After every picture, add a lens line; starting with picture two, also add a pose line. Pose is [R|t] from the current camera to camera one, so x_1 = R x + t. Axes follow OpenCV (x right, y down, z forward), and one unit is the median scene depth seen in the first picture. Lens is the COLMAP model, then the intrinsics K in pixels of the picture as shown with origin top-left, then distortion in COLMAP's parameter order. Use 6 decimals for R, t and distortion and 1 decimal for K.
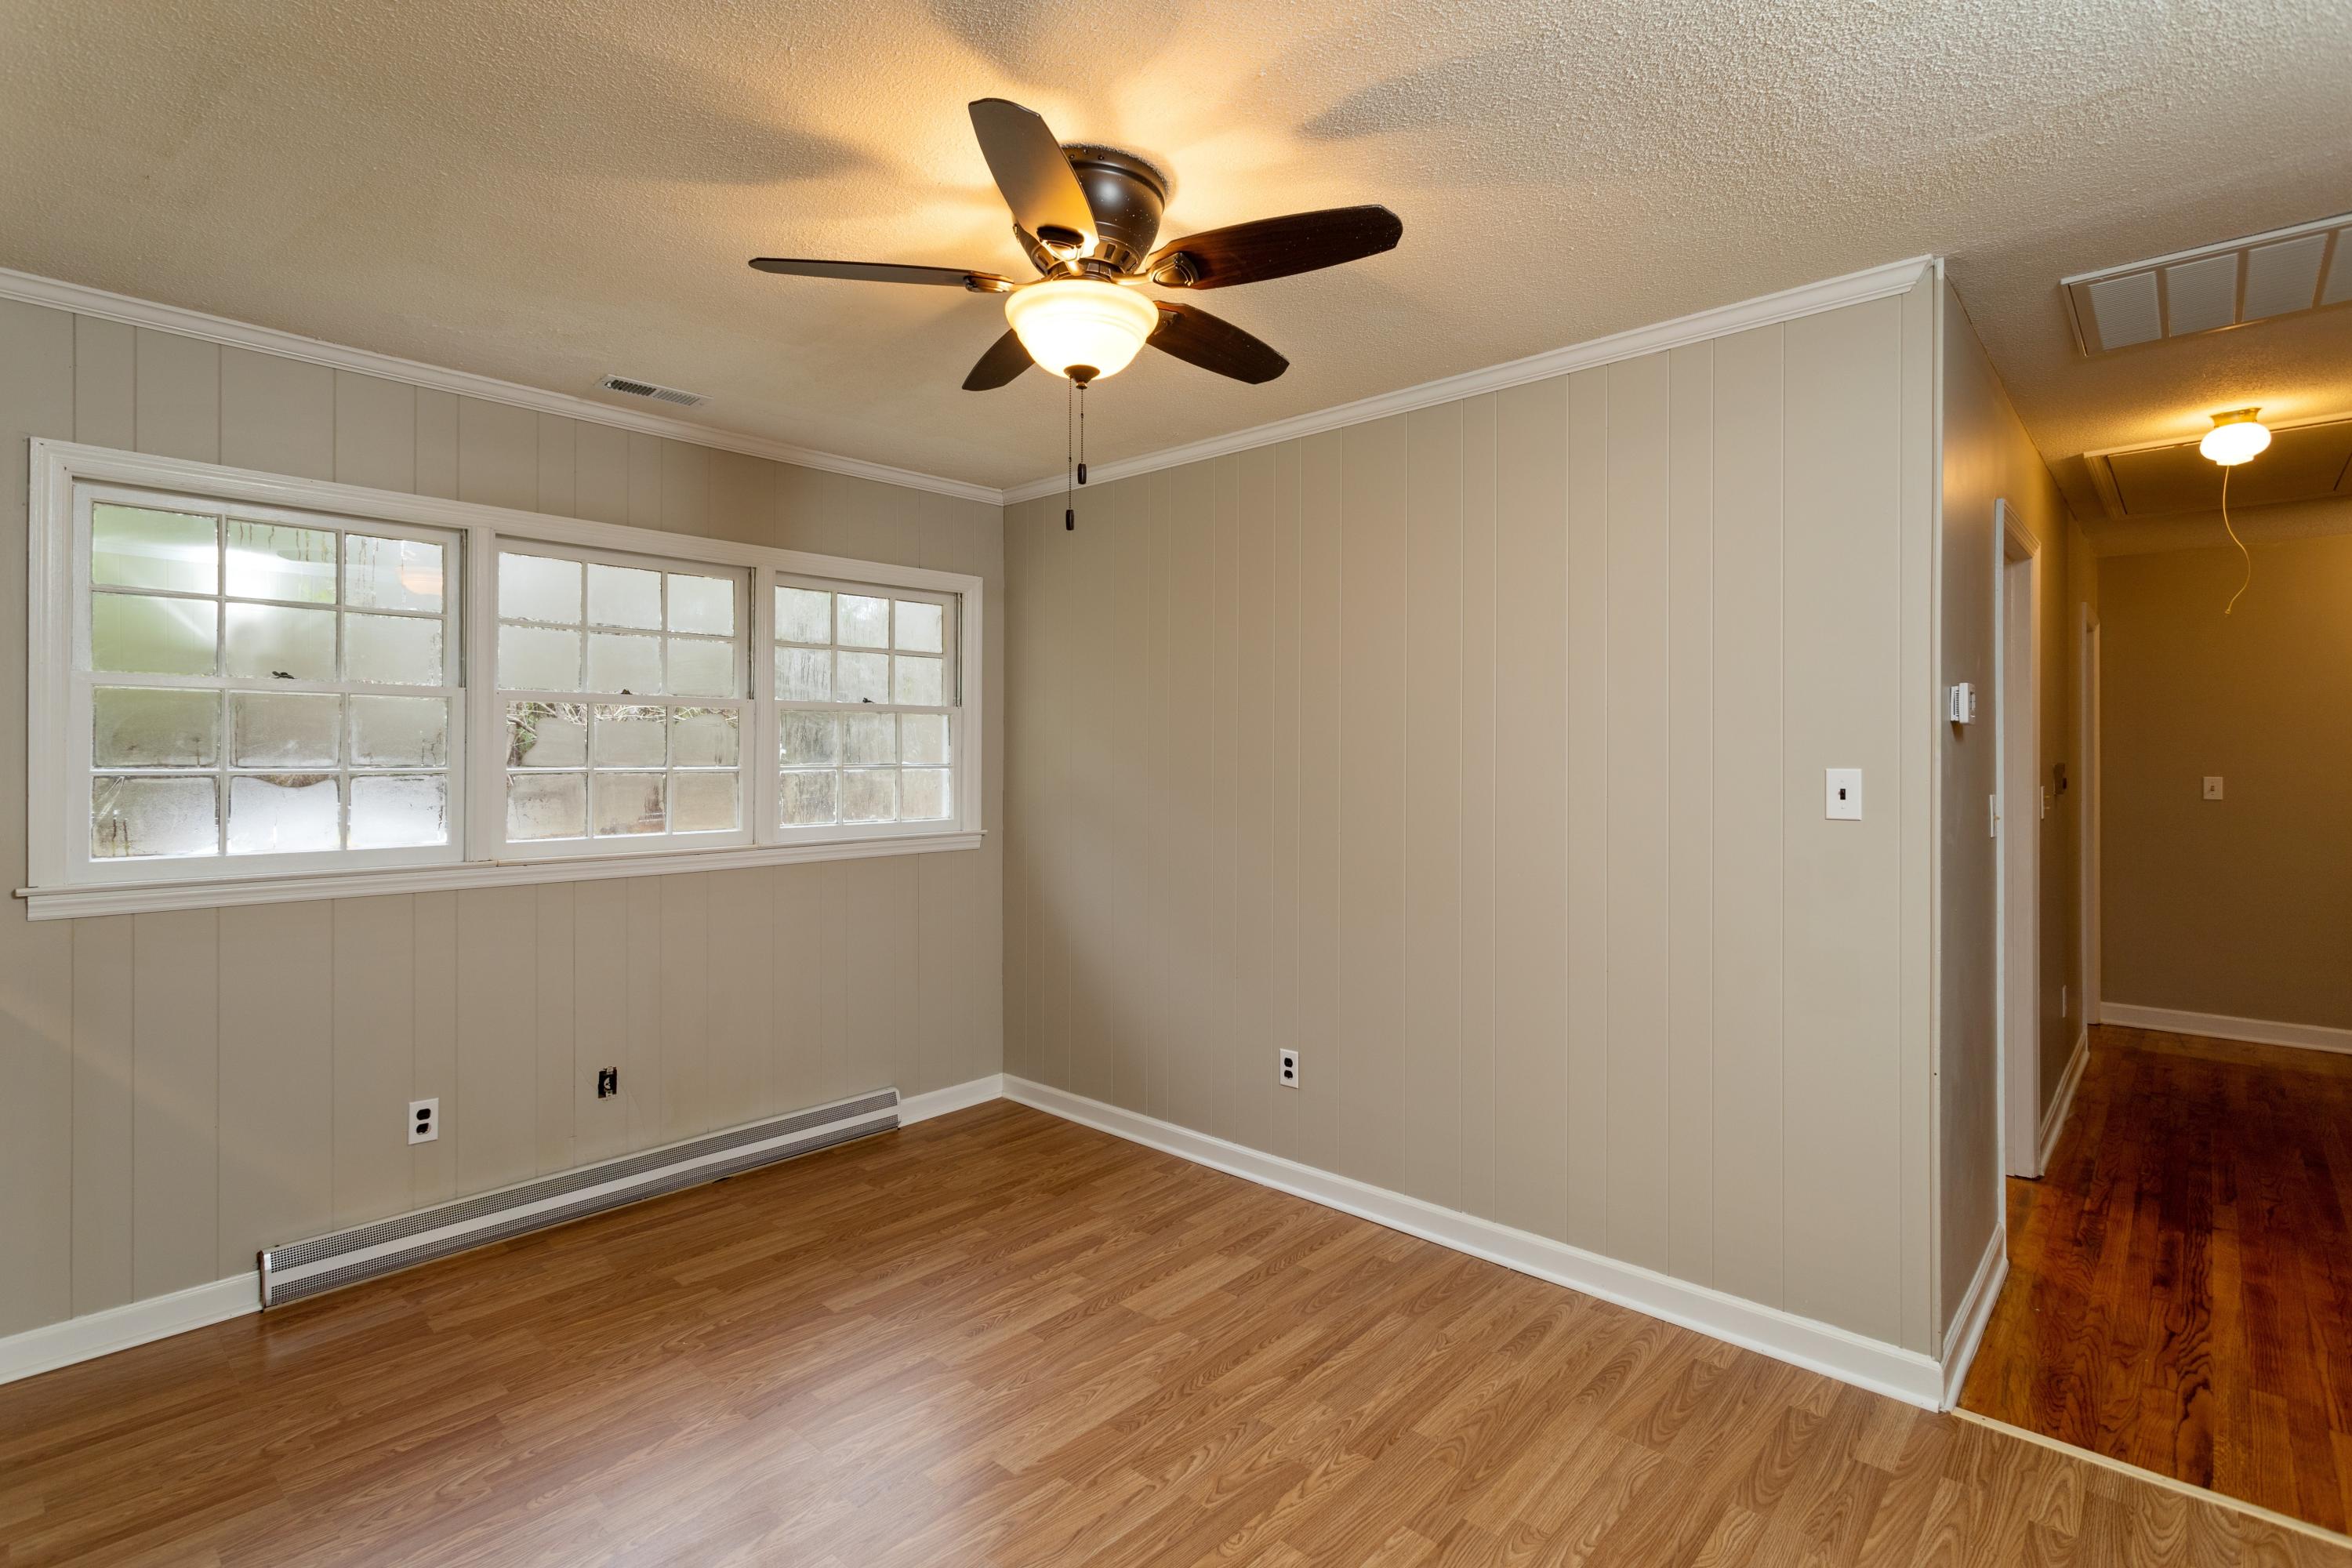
lens RADIAL K [[1087.7, 0, 1180.9], [0, 1087.7, 759.0], [0, 0, 1]] dist [0.000303, -0.000112]
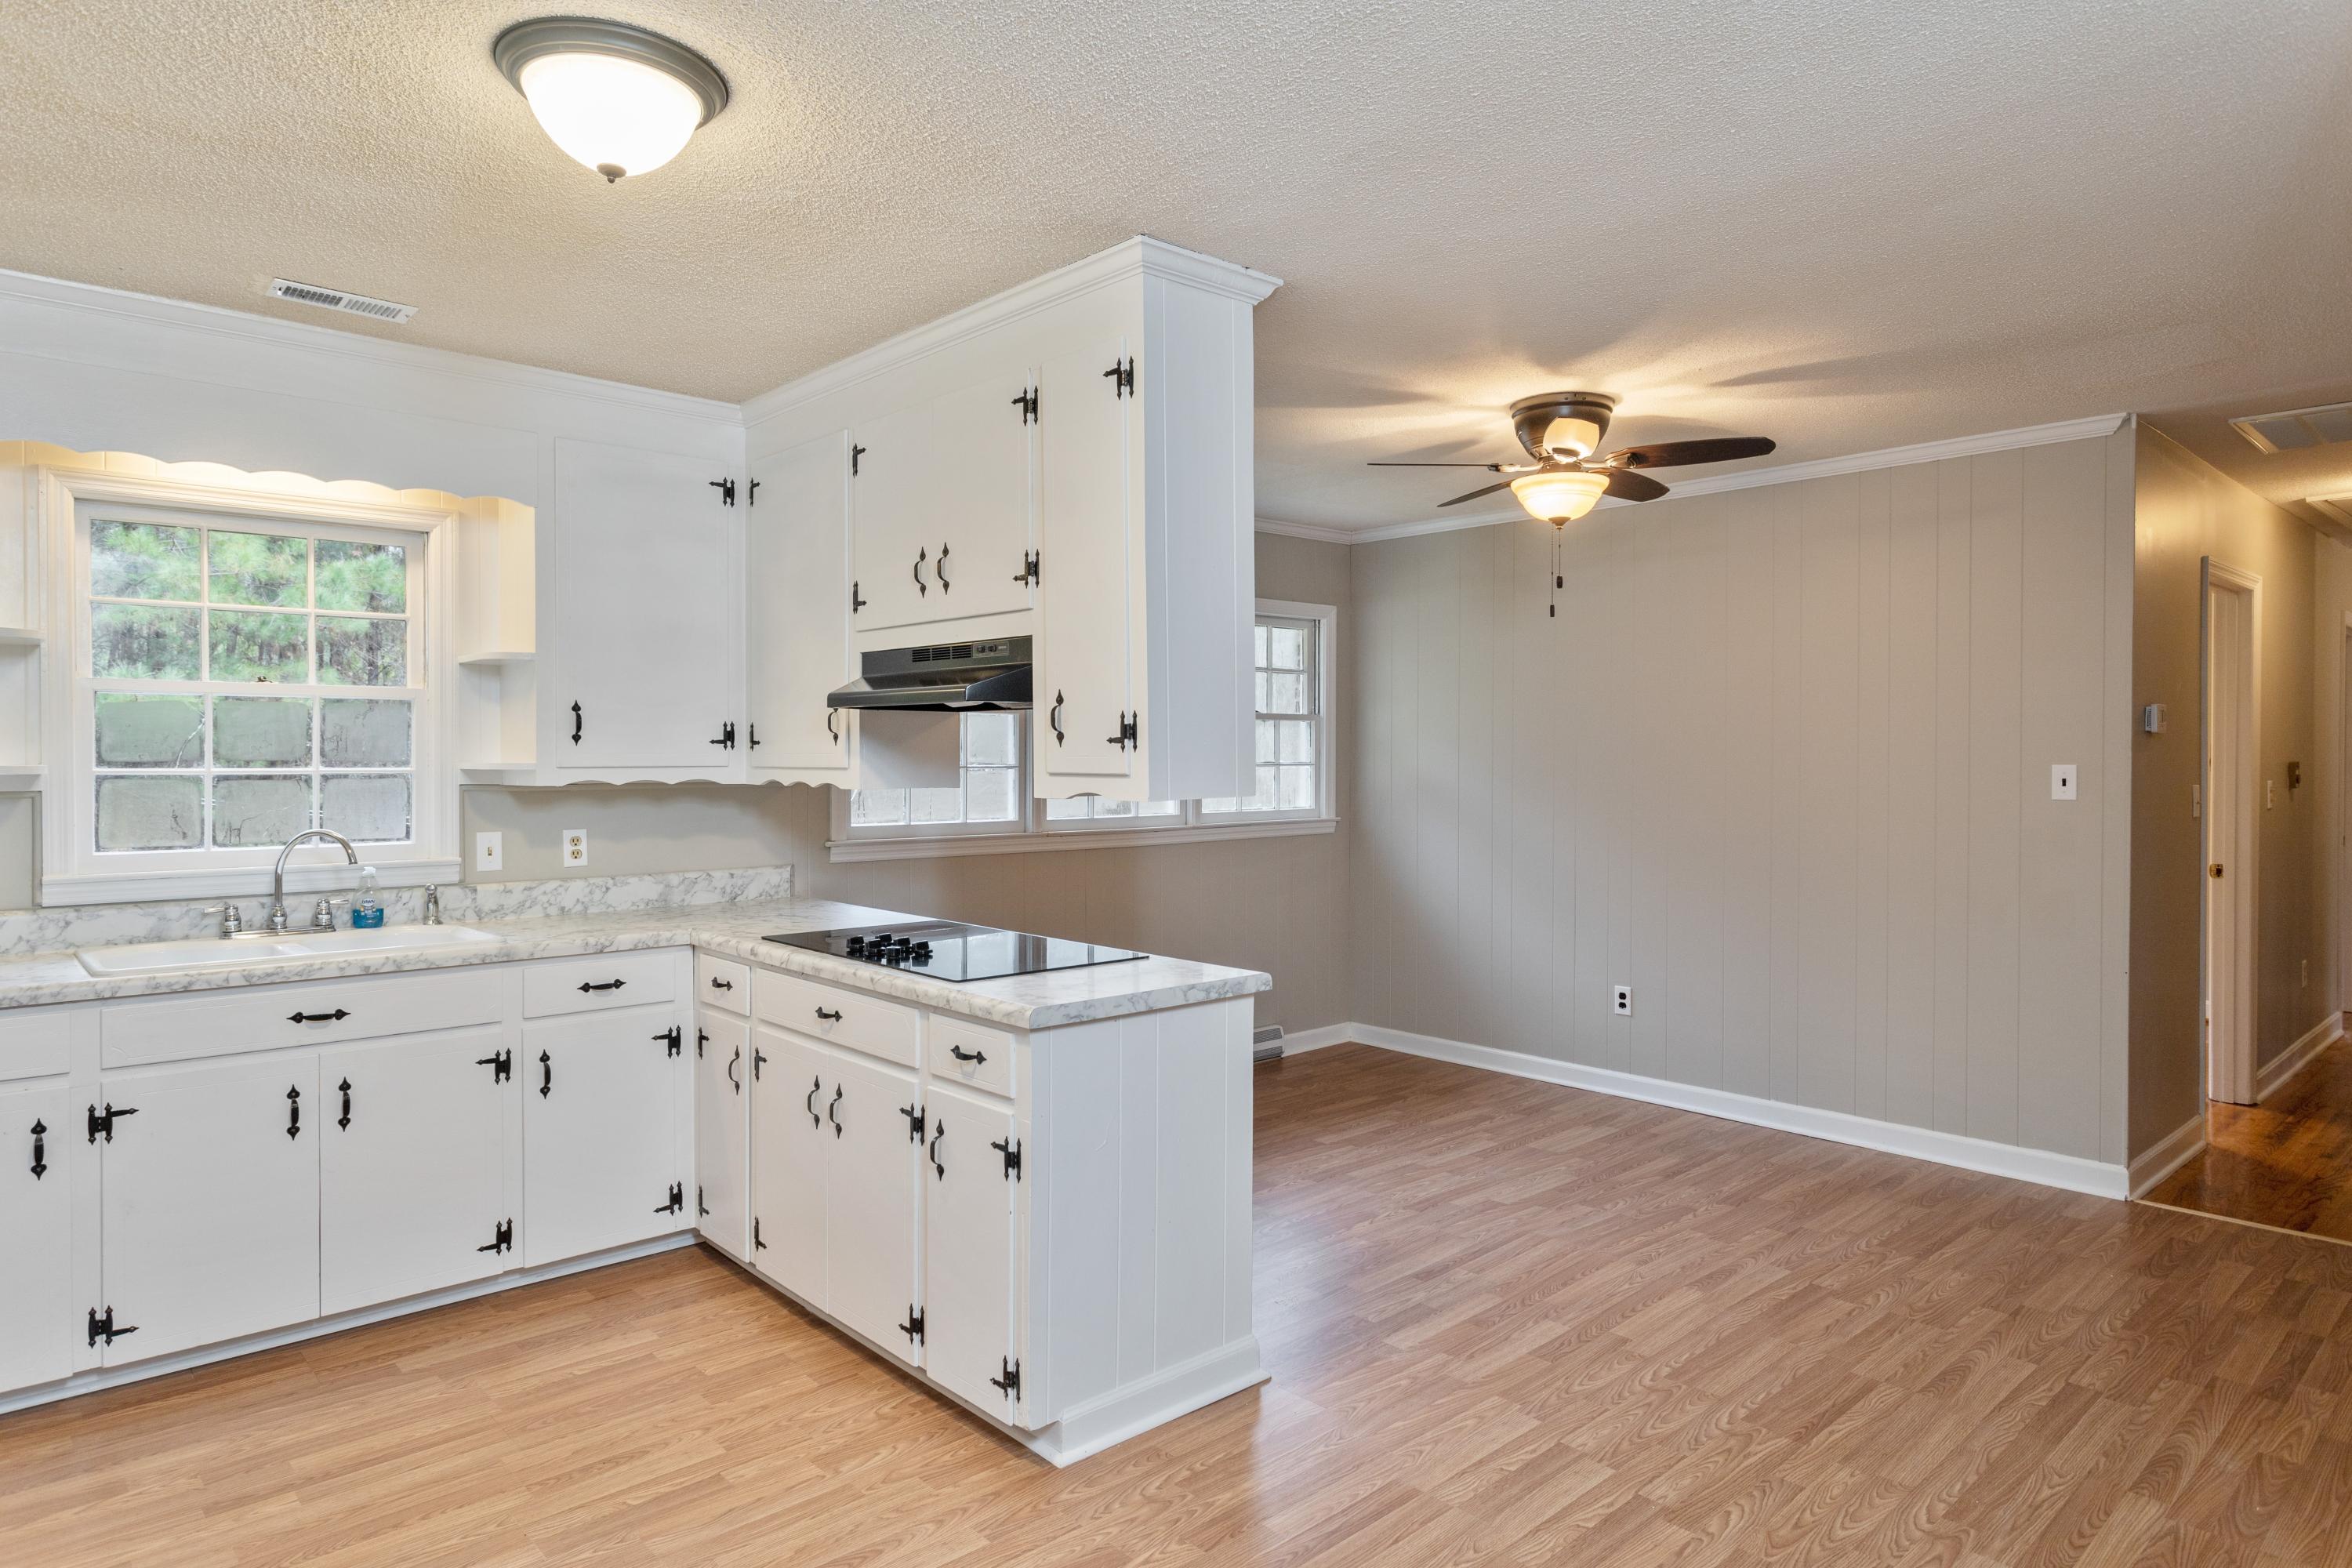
lens RADIAL K [[1371.8, 0, 1164.0], [0, 1371.8, 773.9], [0, 0, 1]] dist [-0.001839, 0.001618]
pose [[0.996065, 0.000712, -0.088621, -0.333396], [0.000341, 0.999930, 0.011862, -0.000884], [0.088623, -0.011845, 0.995995, -0.732153]]
